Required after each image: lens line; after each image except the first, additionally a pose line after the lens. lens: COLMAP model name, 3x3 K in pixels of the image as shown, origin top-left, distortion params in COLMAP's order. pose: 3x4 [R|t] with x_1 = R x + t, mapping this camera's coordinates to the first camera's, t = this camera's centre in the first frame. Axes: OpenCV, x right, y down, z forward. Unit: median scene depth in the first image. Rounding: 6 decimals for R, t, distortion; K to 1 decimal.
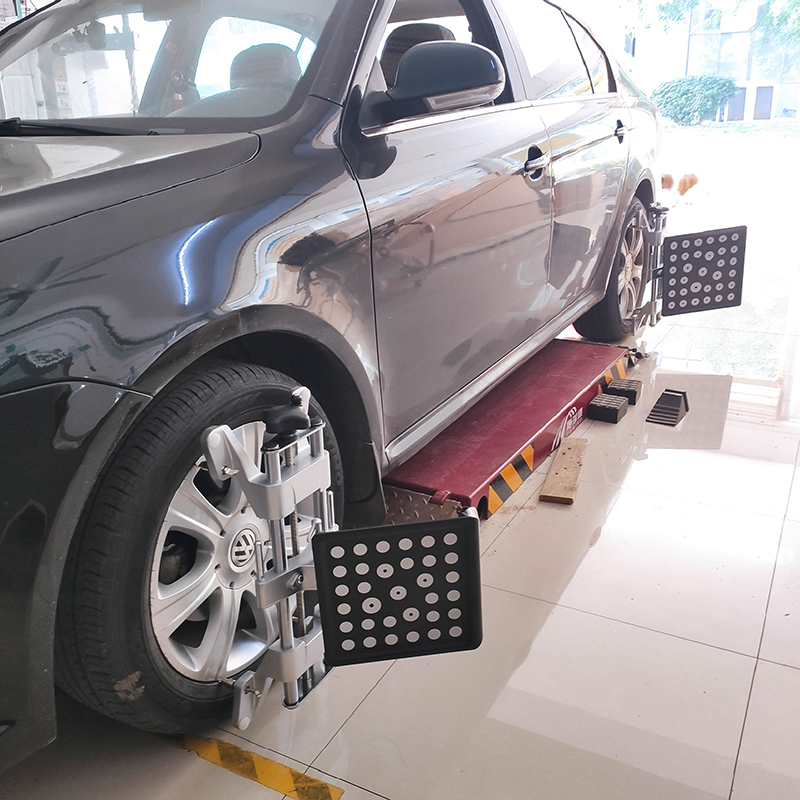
lens RADIAL K [[781.1, 0, 394.6], [0, 781.1, 392.2], [0, 0, 1]] dist [0.032363, 0.000000]
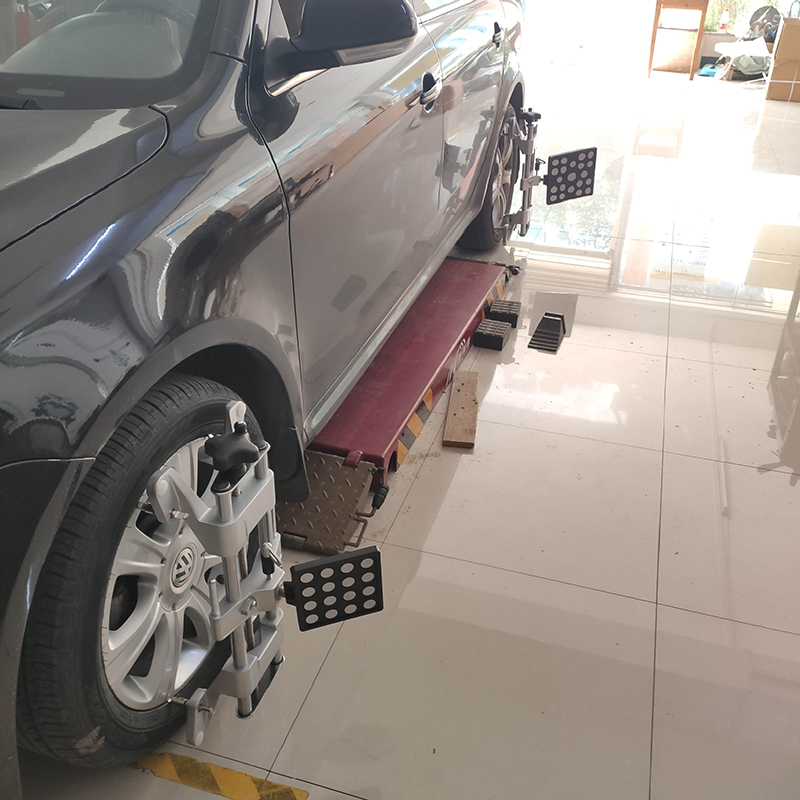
lens RADIAL K [[781.1, 0, 396.9], [0, 781.1, 402.5], [0, 0, 1]] dist [0.032363, 0.000000]
pose [[0.980555, -0.055906, 0.188112, -0.084962], [0.022738, 0.984473, 0.174056, -0.131379], [-0.194922, -0.166394, 0.966601, 0.041583]]
